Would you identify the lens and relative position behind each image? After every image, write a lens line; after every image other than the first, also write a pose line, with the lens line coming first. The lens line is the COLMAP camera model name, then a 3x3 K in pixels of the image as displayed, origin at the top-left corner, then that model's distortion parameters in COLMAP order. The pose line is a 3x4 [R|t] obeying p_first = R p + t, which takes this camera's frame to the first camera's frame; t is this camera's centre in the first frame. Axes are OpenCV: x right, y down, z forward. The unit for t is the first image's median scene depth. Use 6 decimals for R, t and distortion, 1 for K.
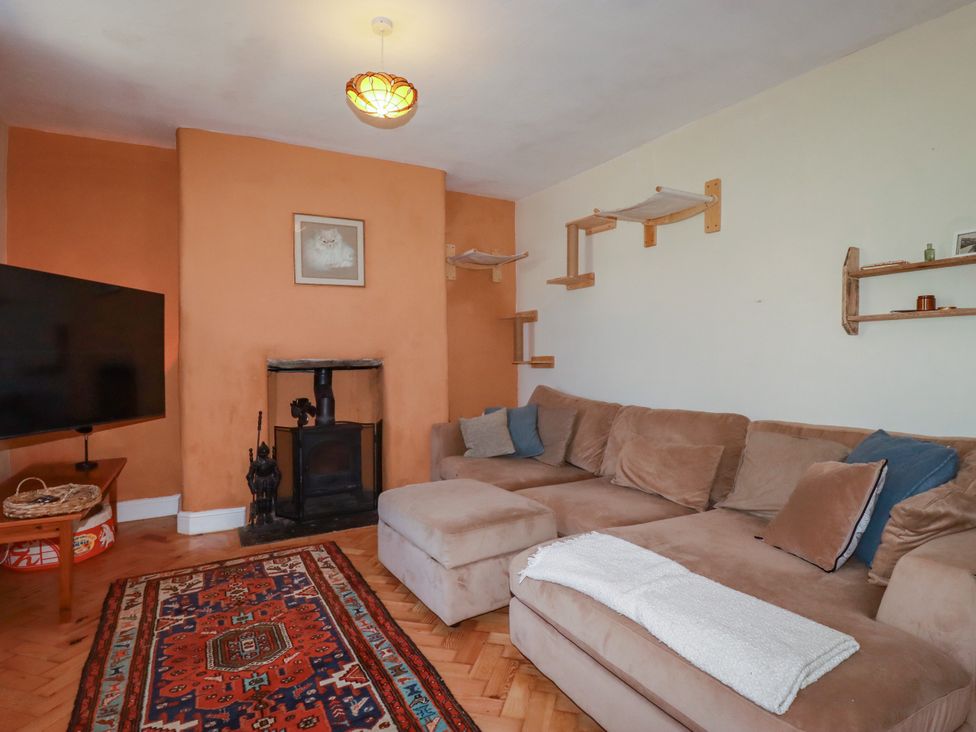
lens RADIAL K [[573.5, 0, 488.8], [0, 573.5, 360.5], [0, 0, 1]] dist [0.008313, -0.018607]
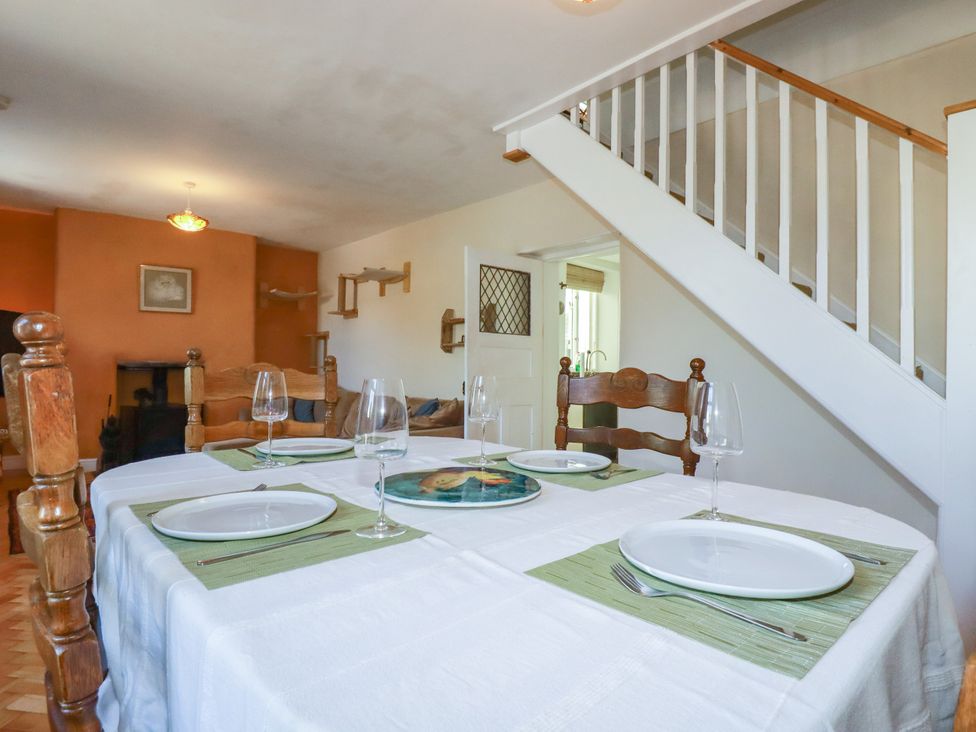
lens RADIAL K [[573.5, 0, 488.8], [0, 573.5, 360.5], [0, 0, 1]] dist [0.008313, -0.018607]
pose [[0.978625, 0.023028, 0.204358, 0.240848], [-0.018040, 0.999493, -0.026235, 0.018501], [-0.204858, 0.021987, 0.978545, -0.619162]]
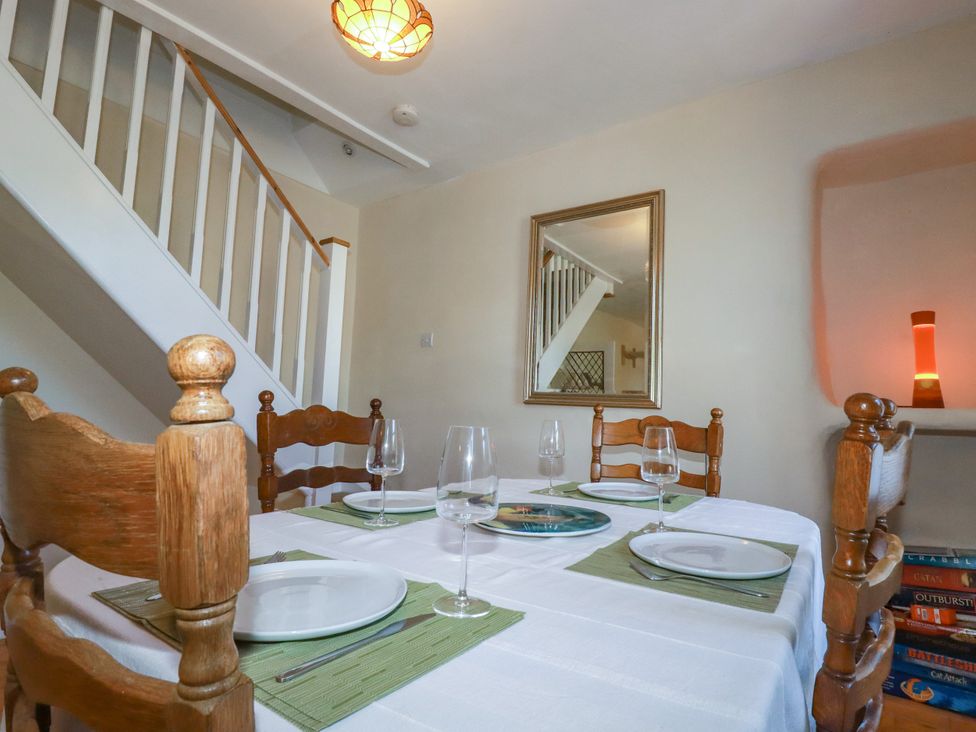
lens RADIAL K [[573.5, 0, 488.8], [0, 573.5, 360.5], [0, 0, 1]] dist [0.008313, -0.018607]
pose [[-0.462523, 0.067659, 0.884022, -1.088815], [-0.018547, 0.996127, -0.085943, -0.016951], [-0.886413, -0.056147, -0.459477, 1.930786]]
